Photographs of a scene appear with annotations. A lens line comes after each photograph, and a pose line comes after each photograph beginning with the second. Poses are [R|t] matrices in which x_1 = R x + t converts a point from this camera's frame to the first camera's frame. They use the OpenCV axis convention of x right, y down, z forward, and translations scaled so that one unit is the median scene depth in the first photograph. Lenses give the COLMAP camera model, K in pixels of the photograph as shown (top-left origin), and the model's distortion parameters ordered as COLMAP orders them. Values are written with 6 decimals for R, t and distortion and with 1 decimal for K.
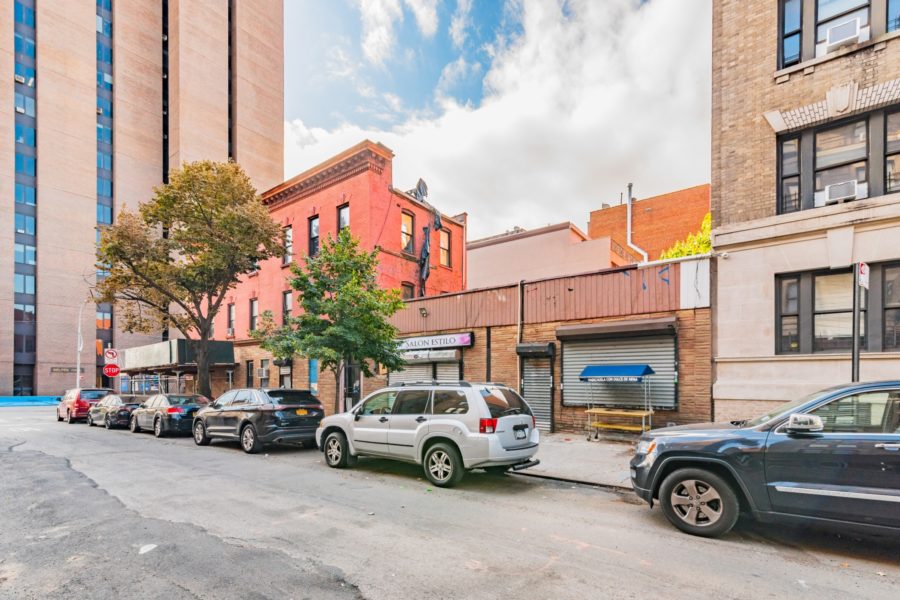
lens RADIAL K [[419.8, 0, 451.3], [0, 419.8, 385.3], [0, 0, 1]] dist [0.001215, 0.000294]
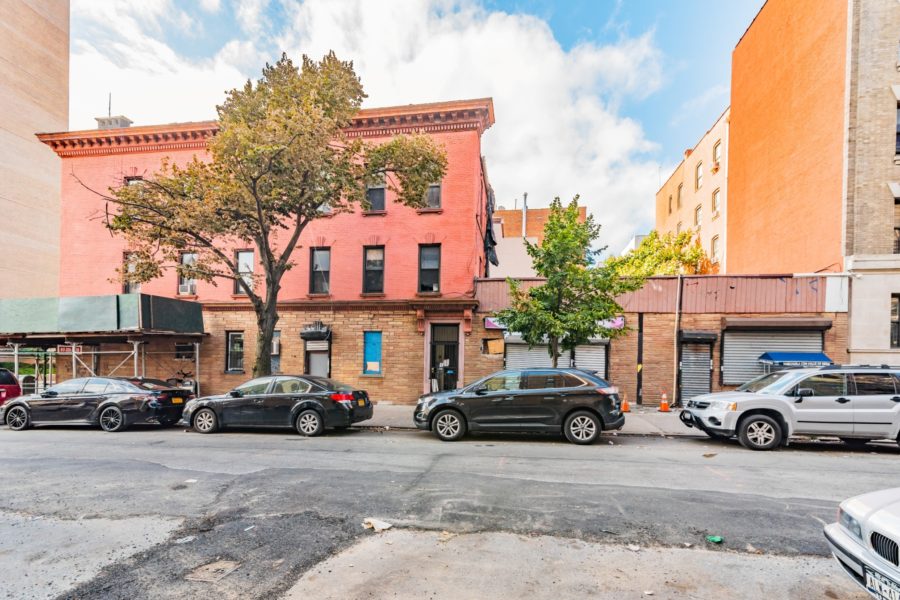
lens RADIAL K [[410.4, 0, 402.6], [0, 410.4, 369.7], [0, 0, 1]] dist [0.001707, 0.000241]
pose [[0.881534, 0.003696, 0.472106, -1.123389], [-0.009027, 0.999919, 0.009027, 0.003338], [-0.472034, -0.012220, 0.881496, 0.421422]]
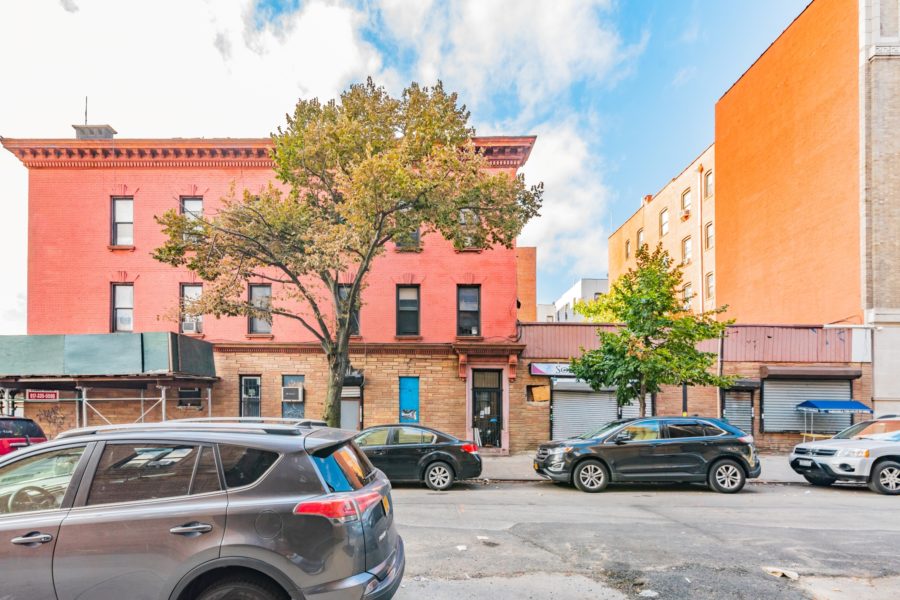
lens RADIAL K [[442.2, 0, 447.2], [0, 442.2, 412.2], [0, 0, 1]] dist [0.001820, -0.000317]
pose [[0.820649, 0.008045, 0.571376, -1.255575], [-0.007325, 0.999967, -0.003558, 0.002643], [-0.571386, -0.001265, 0.820681, 0.492116]]
